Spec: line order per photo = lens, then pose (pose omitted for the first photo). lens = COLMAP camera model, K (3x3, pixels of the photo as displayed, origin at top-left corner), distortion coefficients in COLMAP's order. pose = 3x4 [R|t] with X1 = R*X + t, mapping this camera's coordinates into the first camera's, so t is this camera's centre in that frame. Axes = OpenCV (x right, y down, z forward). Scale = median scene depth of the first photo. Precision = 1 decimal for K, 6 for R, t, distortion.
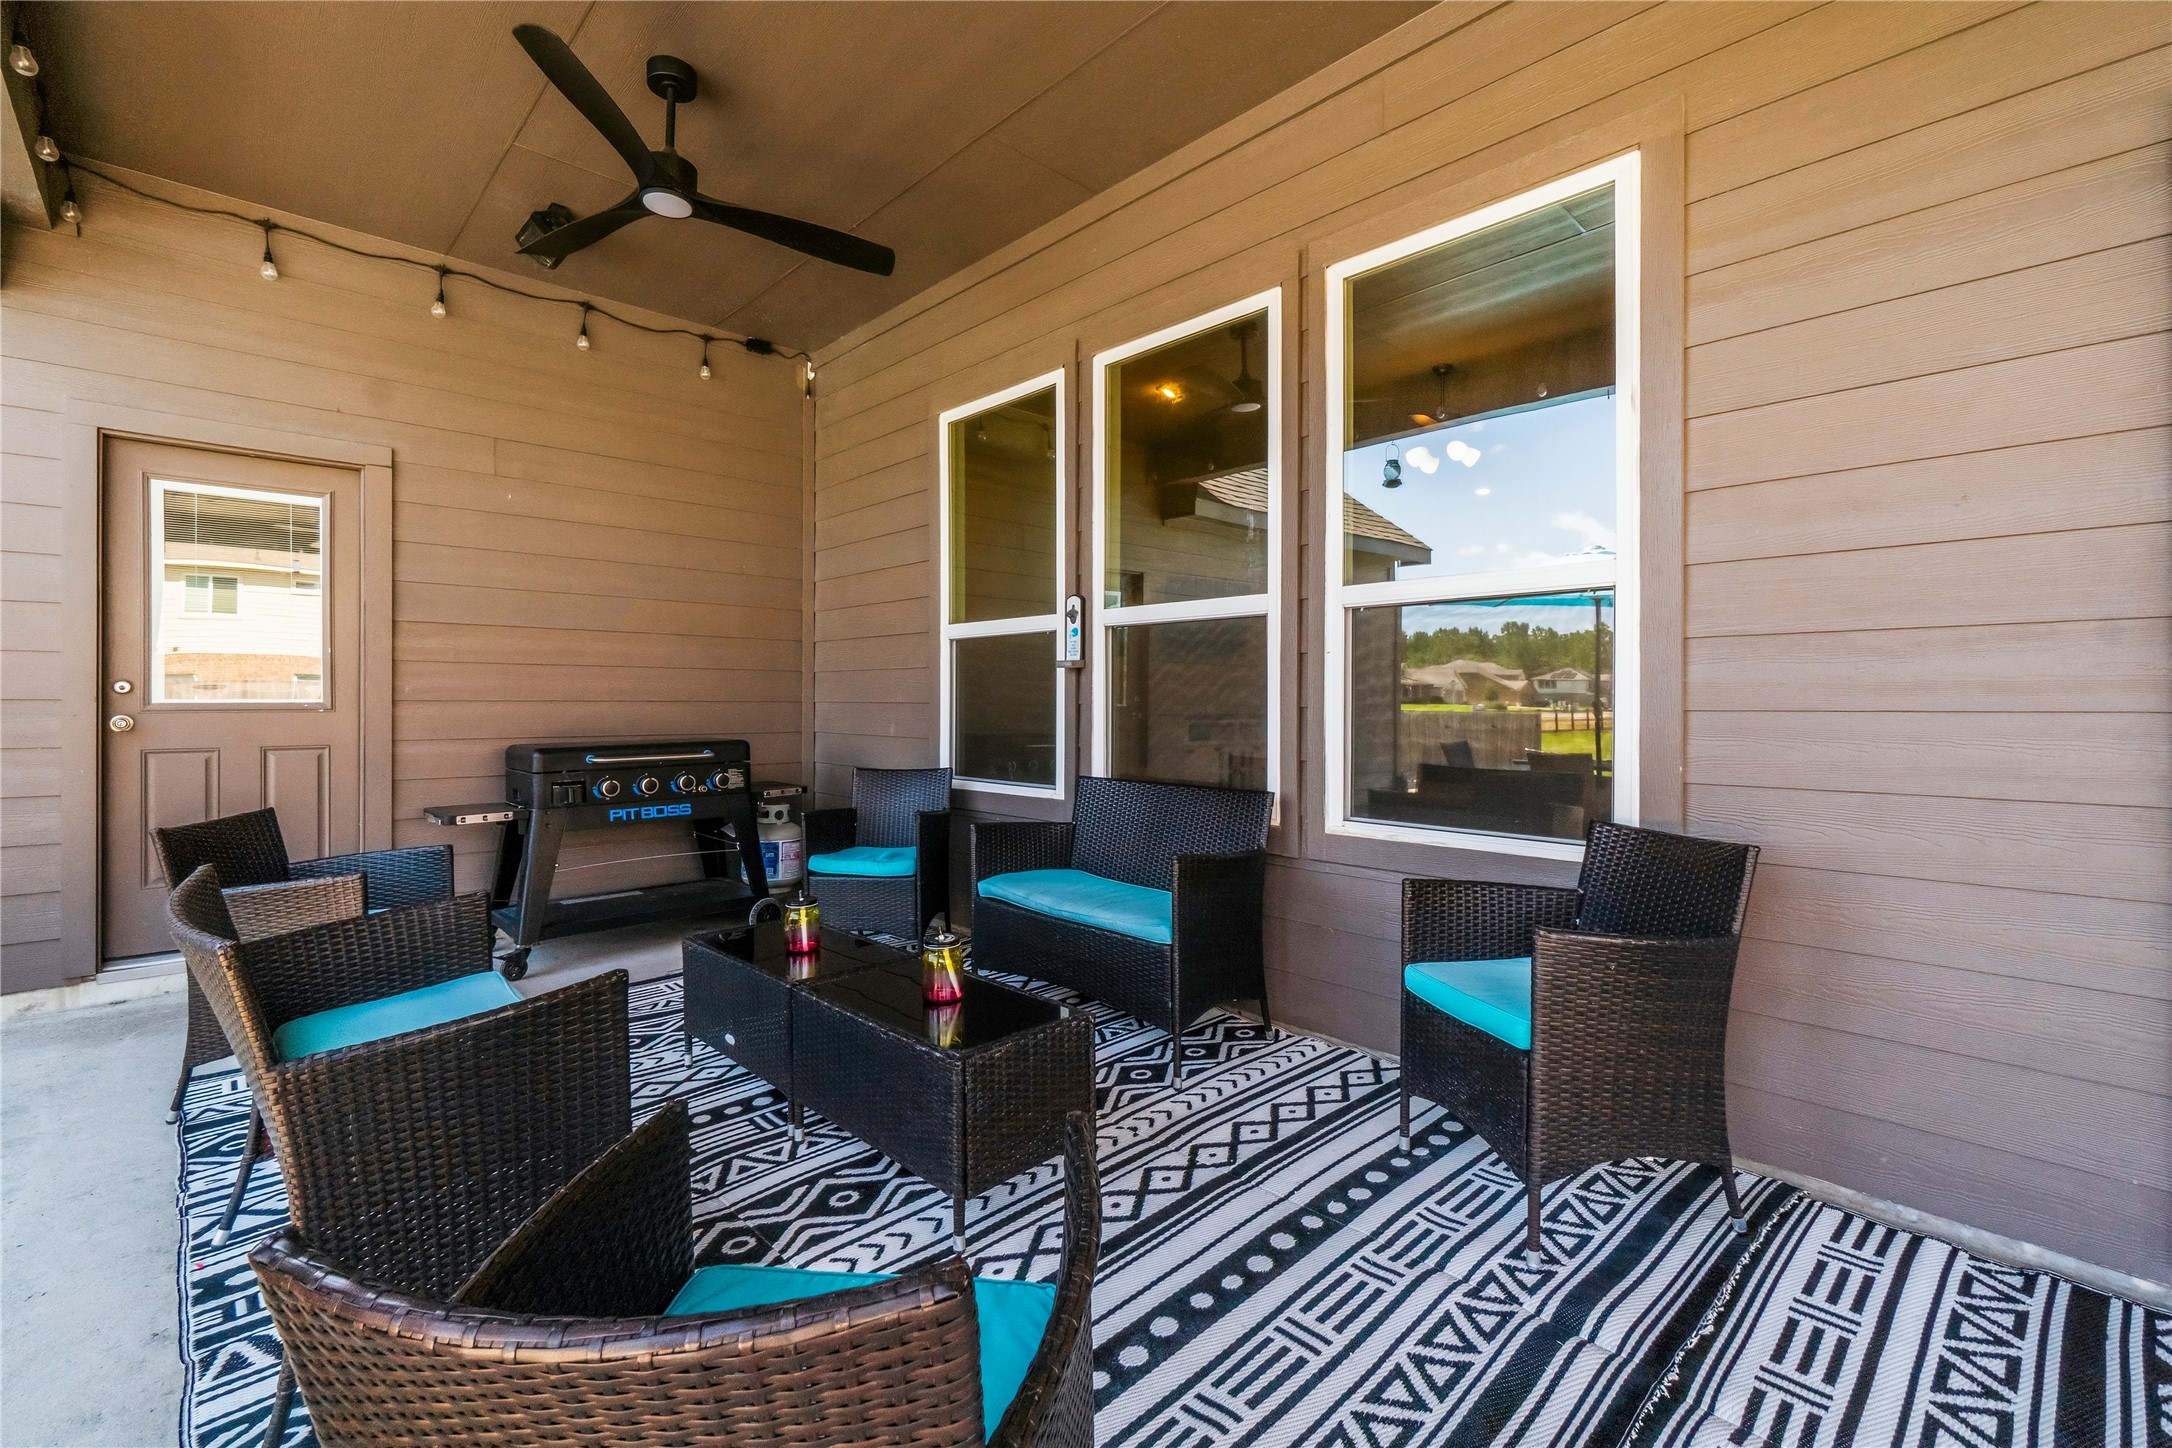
lens RADIAL K [[940.9, 0, 1043.0], [0, 940.9, 692.0], [0, 0, 1]] dist [-0.002155, 0.000009]
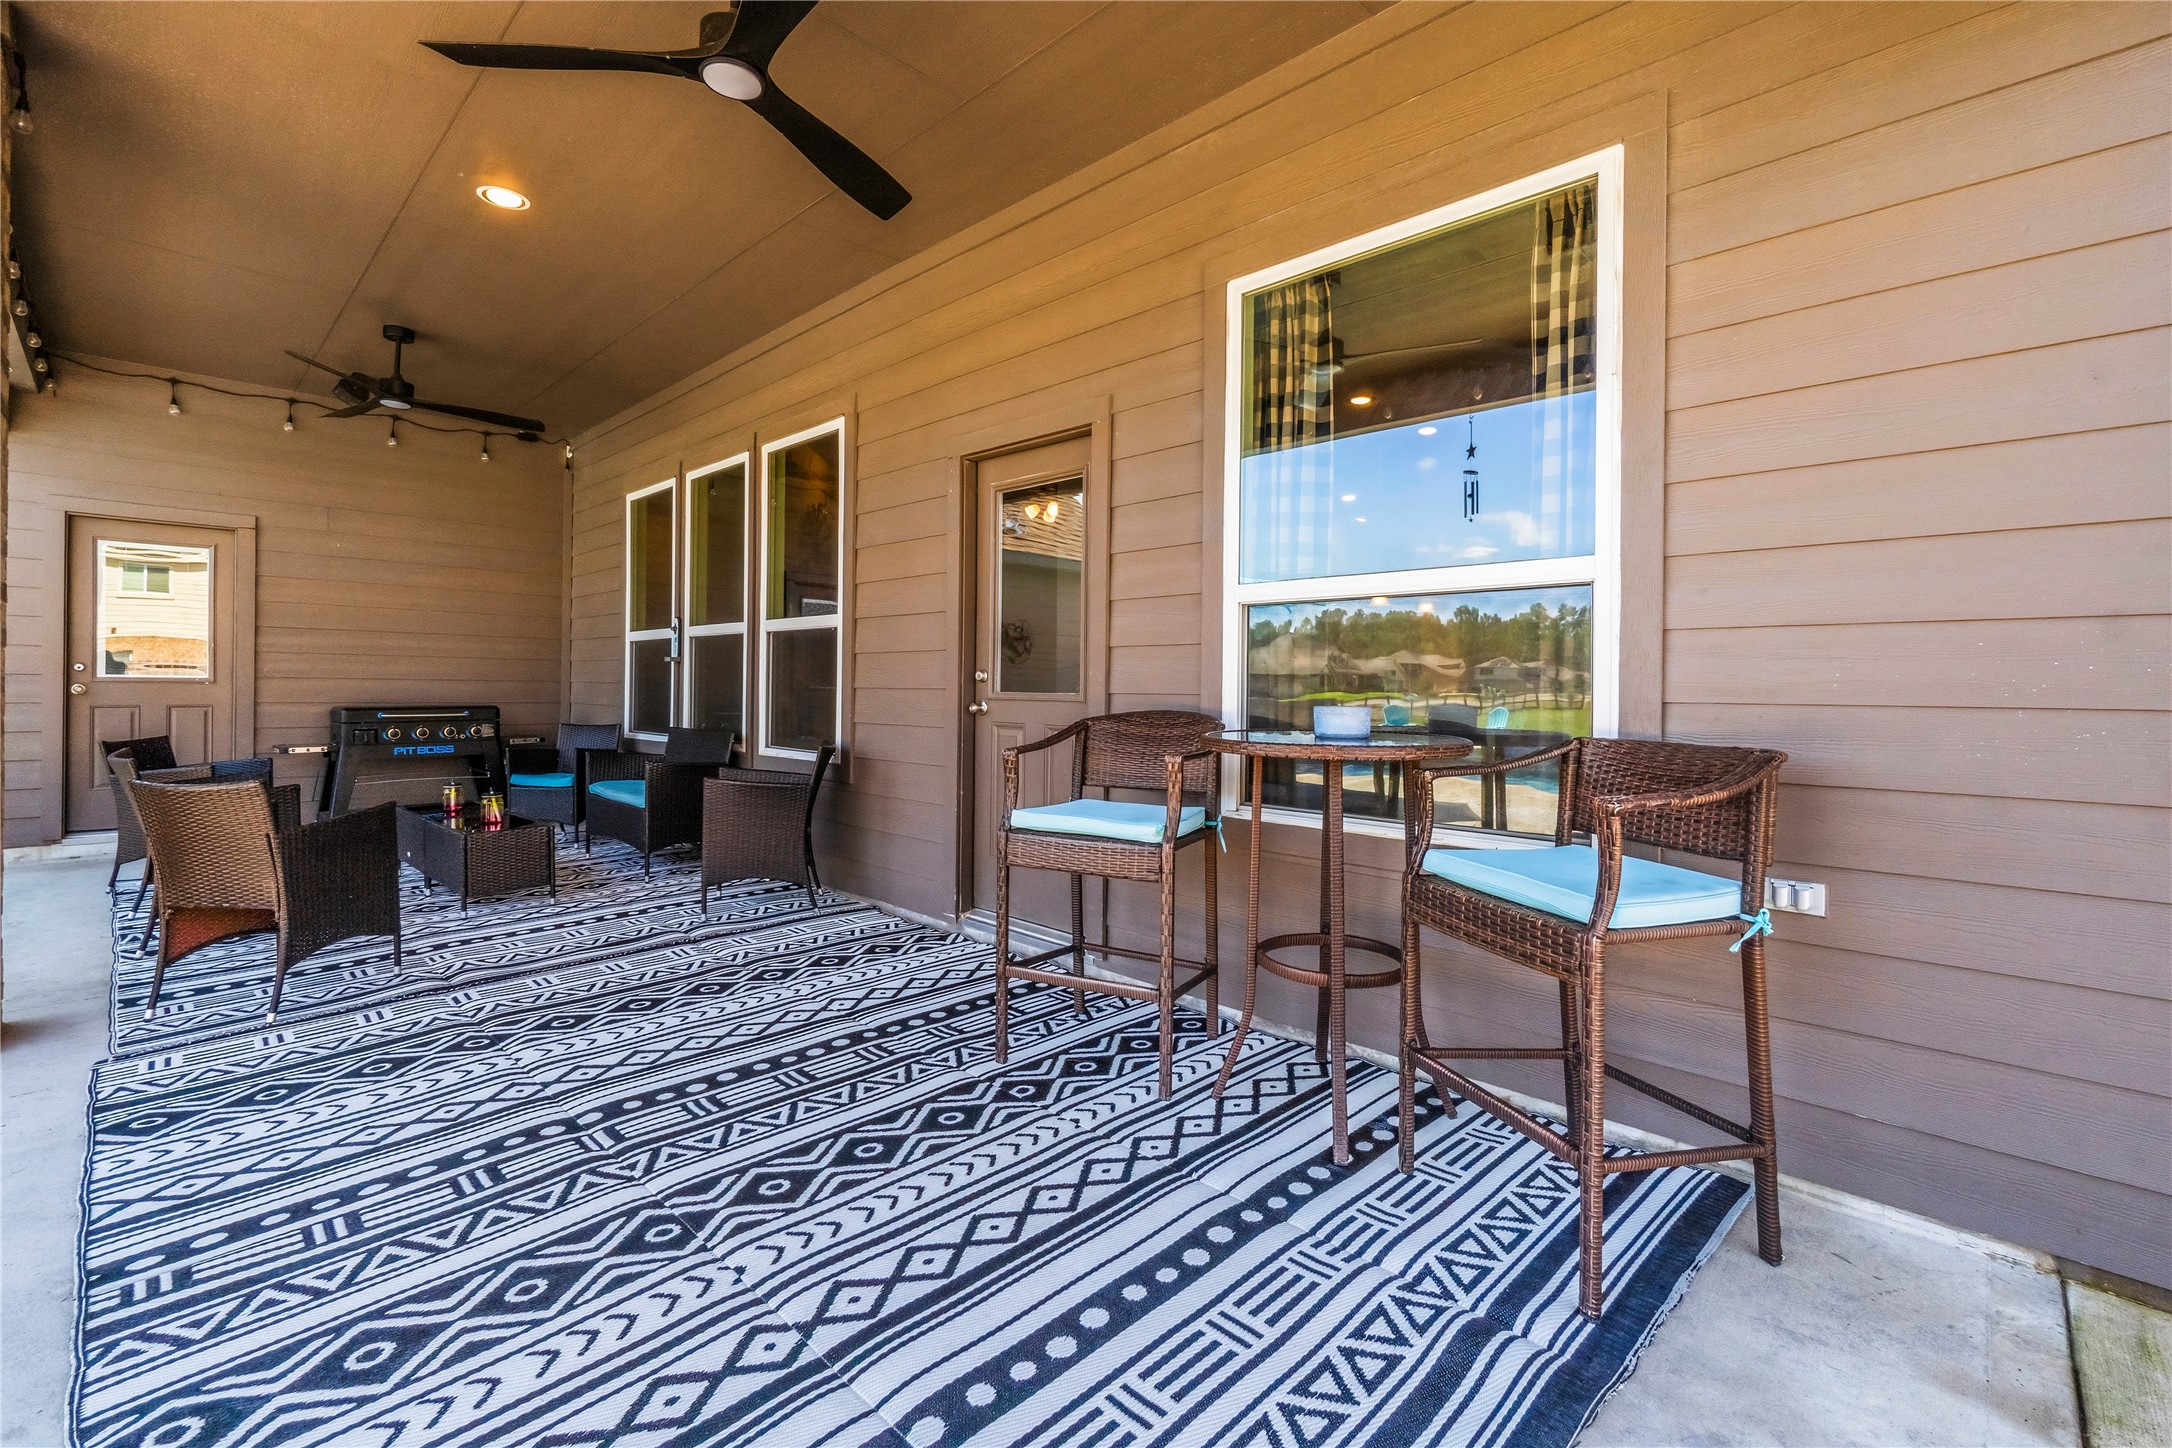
lens RADIAL K [[940.9, 0, 1053.6], [0, 940.9, 674.7], [0, 0, 1]] dist [-0.002155, 0.000009]
pose [[0.999620, 0.013814, 0.023871, 0.595522], [-0.013973, 0.999881, 0.006516, -0.022924], [-0.023778, -0.006847, 0.999694, -0.593616]]
